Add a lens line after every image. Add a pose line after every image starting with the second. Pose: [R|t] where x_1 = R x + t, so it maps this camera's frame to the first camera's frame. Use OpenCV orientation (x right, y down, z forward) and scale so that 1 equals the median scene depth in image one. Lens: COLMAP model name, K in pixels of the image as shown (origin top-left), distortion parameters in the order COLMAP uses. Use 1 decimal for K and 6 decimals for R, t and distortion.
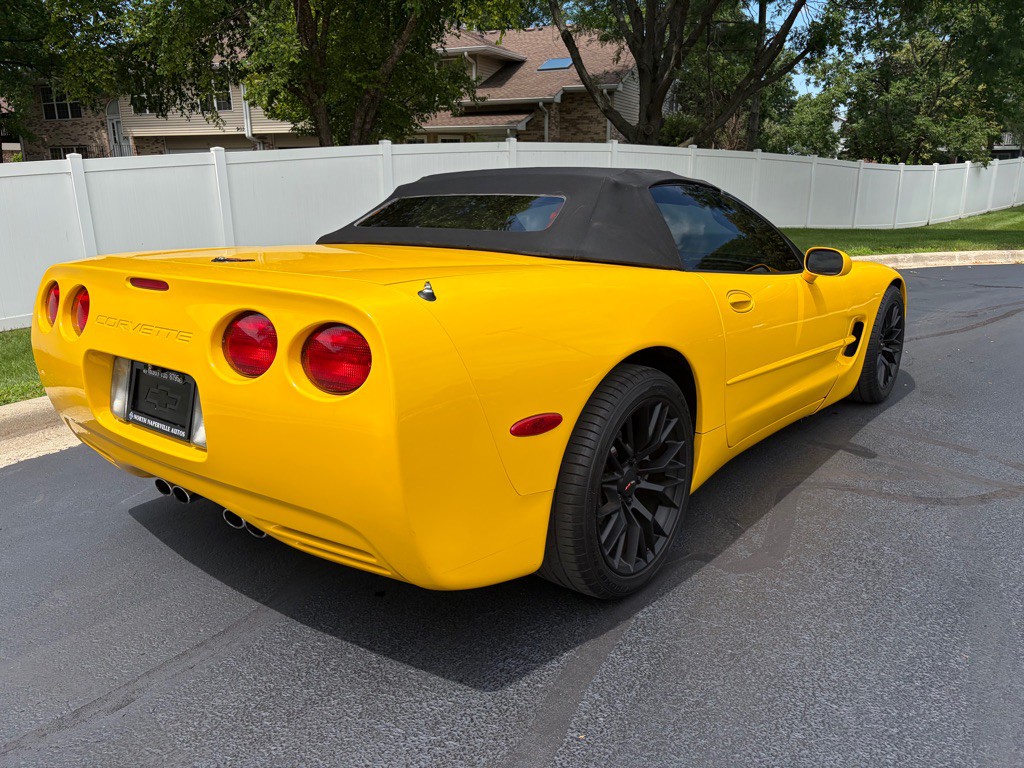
lens RADIAL K [[767.8, 0, 506.8], [0, 767.8, 383.3], [0, 0, 1]] dist [0.049417, -0.057725]
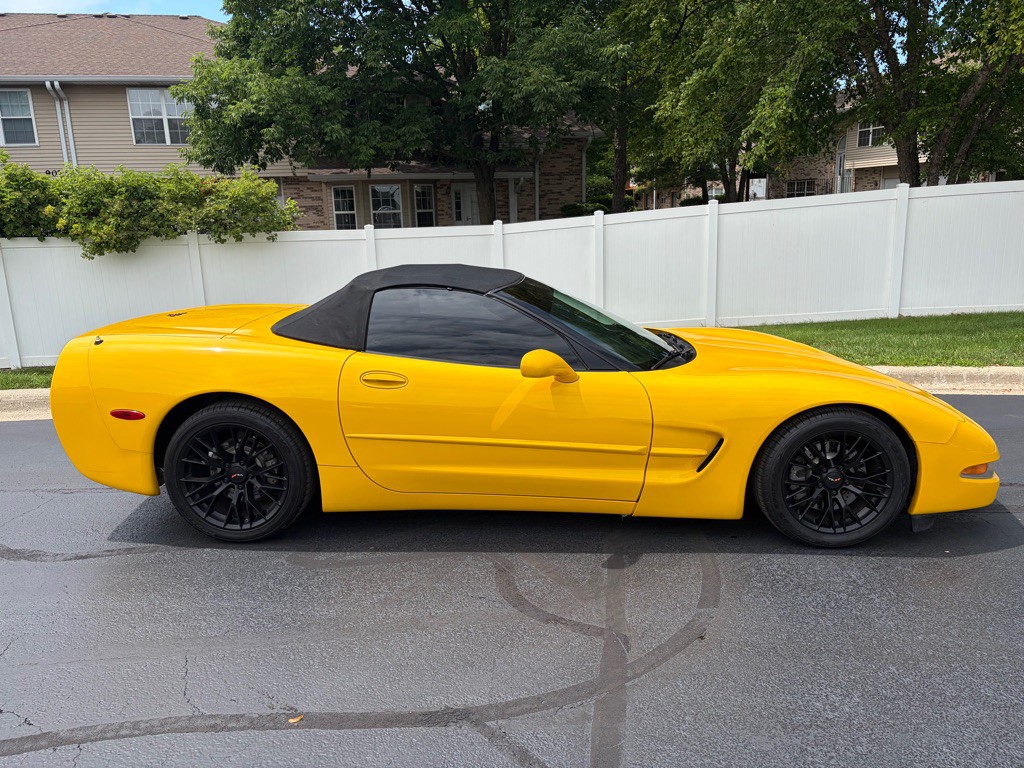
lens RADIAL K [[770.1, 0, 518.9], [0, 770.1, 384.2], [0, 0, 1]] dist [0.045636, -0.051986]
pose [[0.607123, 0.167581, -0.776736, 1.384582], [-0.187610, 0.980103, 0.064814, -0.214634], [0.772142, 0.106373, 0.626483, 0.333652]]
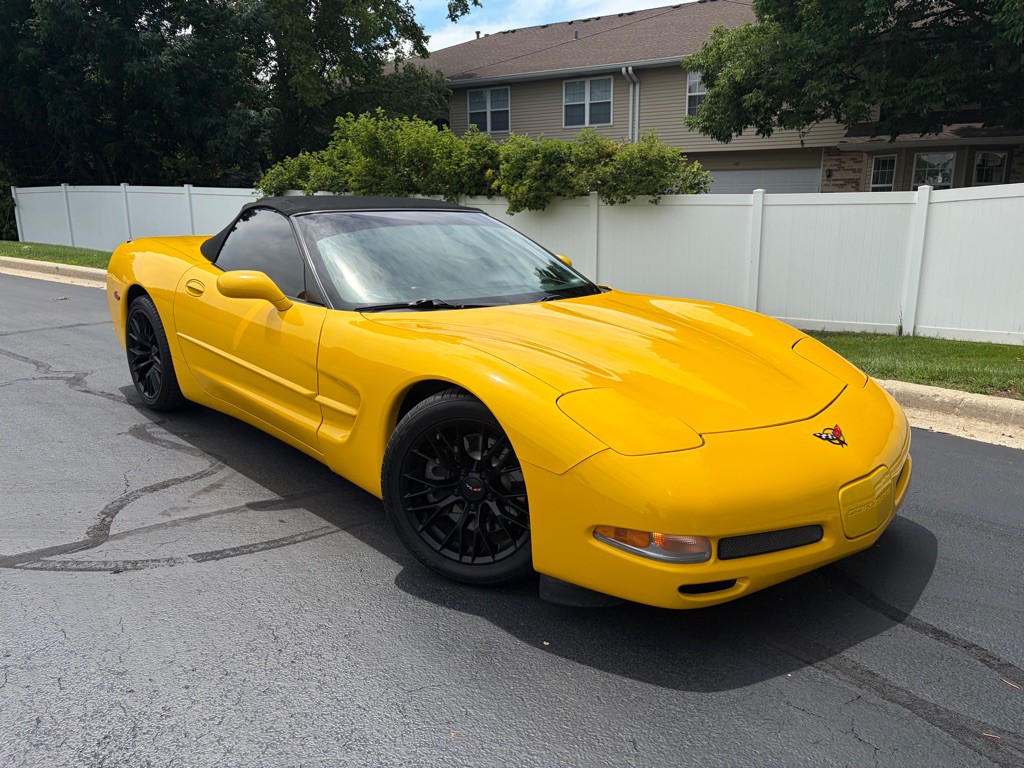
lens RADIAL K [[779.3, 0, 513.5], [0, 779.3, 381.9], [0, 0, 1]] dist [0.054264, -0.061147]
pose [[-0.140571, 0.230127, -0.962955, 1.594331], [-0.255017, 0.931379, 0.259808, -0.450234], [0.956664, 0.282091, -0.072239, 1.631520]]
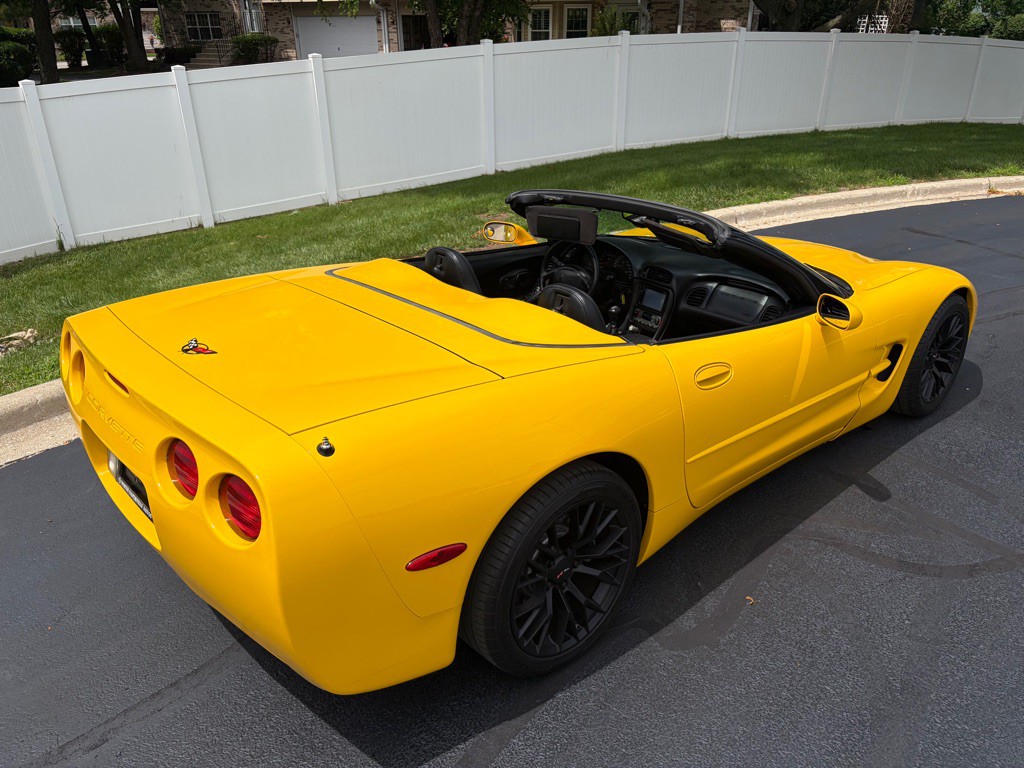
lens RADIAL K [[770.1, 0, 518.9], [0, 770.1, 384.2], [0, 0, 1]] dist [0.045636, -0.051986]
pose [[0.987980, 0.065403, -0.140061, 0.184098], [-0.041376, 0.984909, 0.168053, -0.236476], [0.148939, -0.160238, 0.975777, -0.001298]]
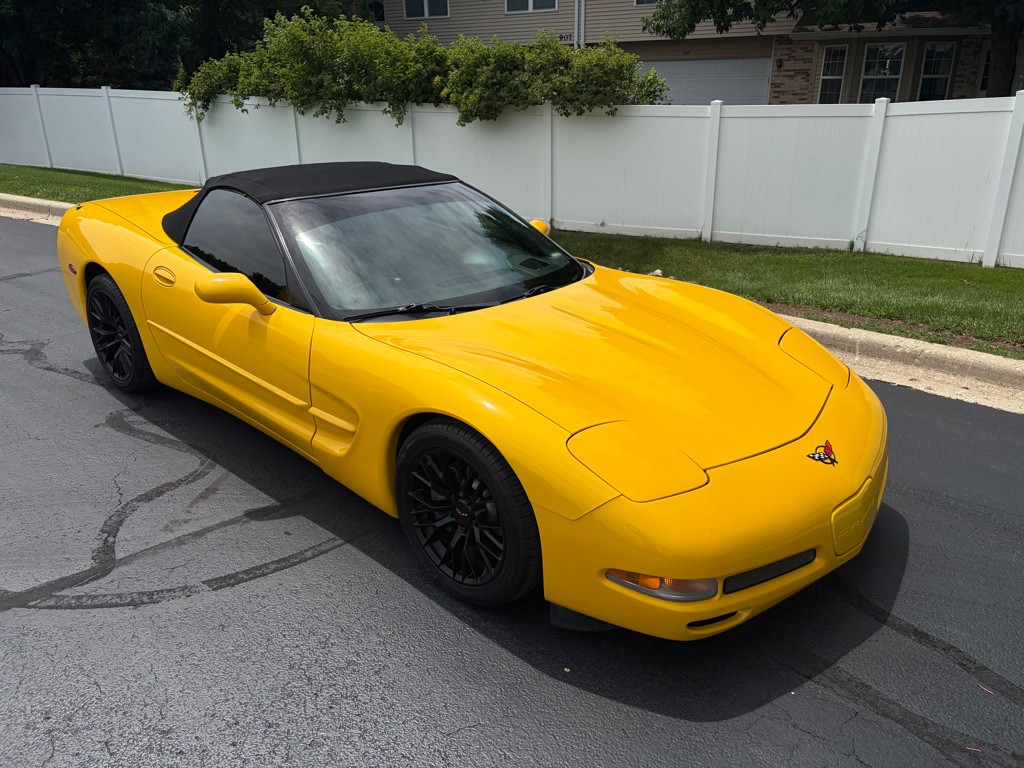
lens RADIAL K [[779.4, 0, 510.9], [0, 779.4, 384.8], [0, 0, 1]] dist [0.054227, -0.060683]
pose [[-0.067344, 0.369831, -0.926655, 1.559619], [-0.250166, 0.892836, 0.374514, -0.584027], [0.965858, 0.257039, 0.032392, 1.513737]]
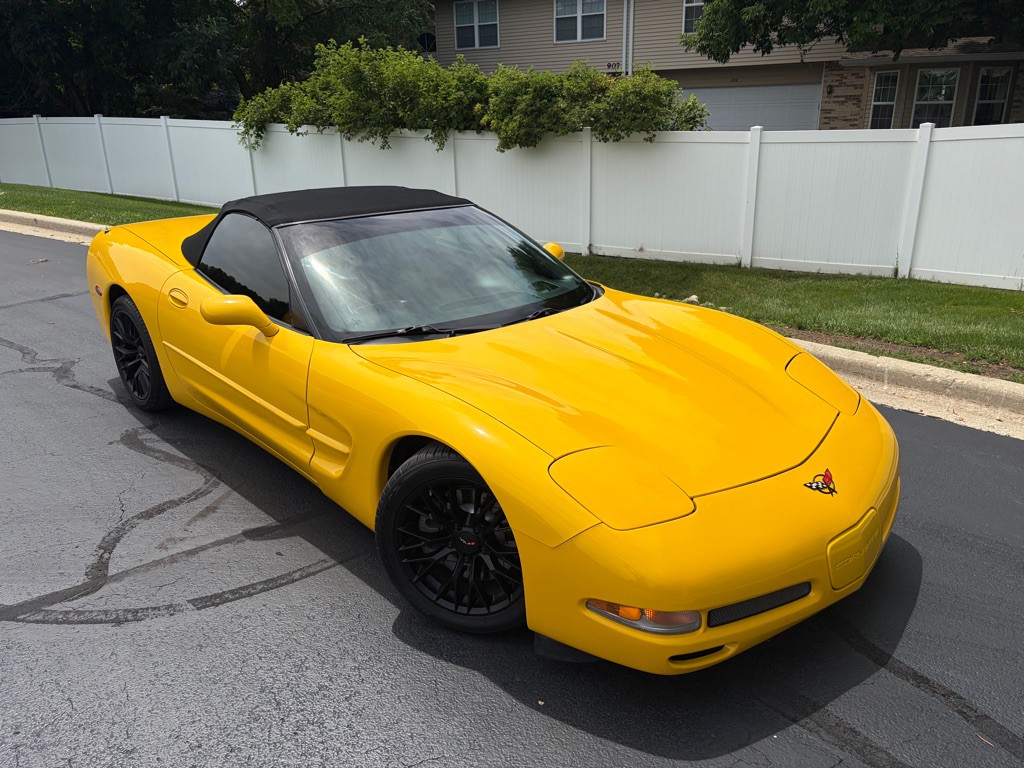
lens RADIAL K [[779.5, 0, 517.6], [0, 779.5, 383.5], [0, 0, 1]] dist [0.054969, -0.062024]
pose [[-0.124534, 0.337513, -0.933047, 1.541016], [-0.242761, 0.901423, 0.358475, -0.597432], [0.962060, 0.271149, -0.030323, 1.590557]]
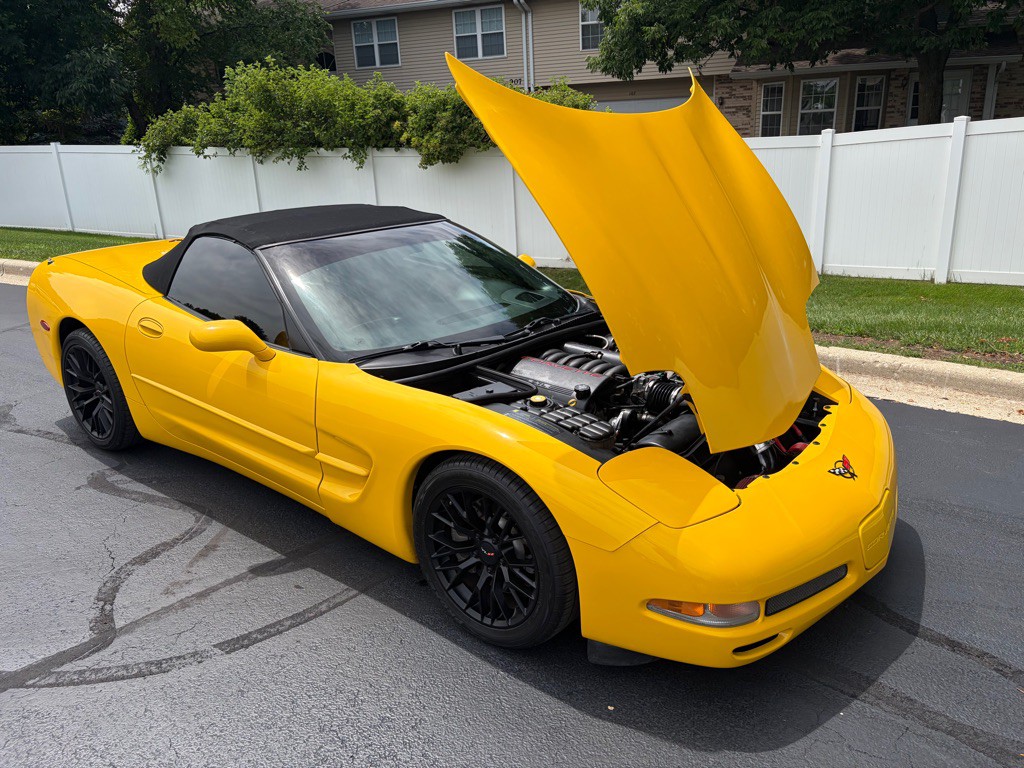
lens RADIAL K [[779.2, 0, 525.7], [0, 779.2, 373.5], [0, 0, 1]] dist [0.053237, -0.059119]
pose [[0.014741, 0.312979, -0.949646, 1.552478], [-0.222904, 0.926877, 0.302015, -0.558821], [0.974729, 0.207227, 0.083427, 1.450231]]
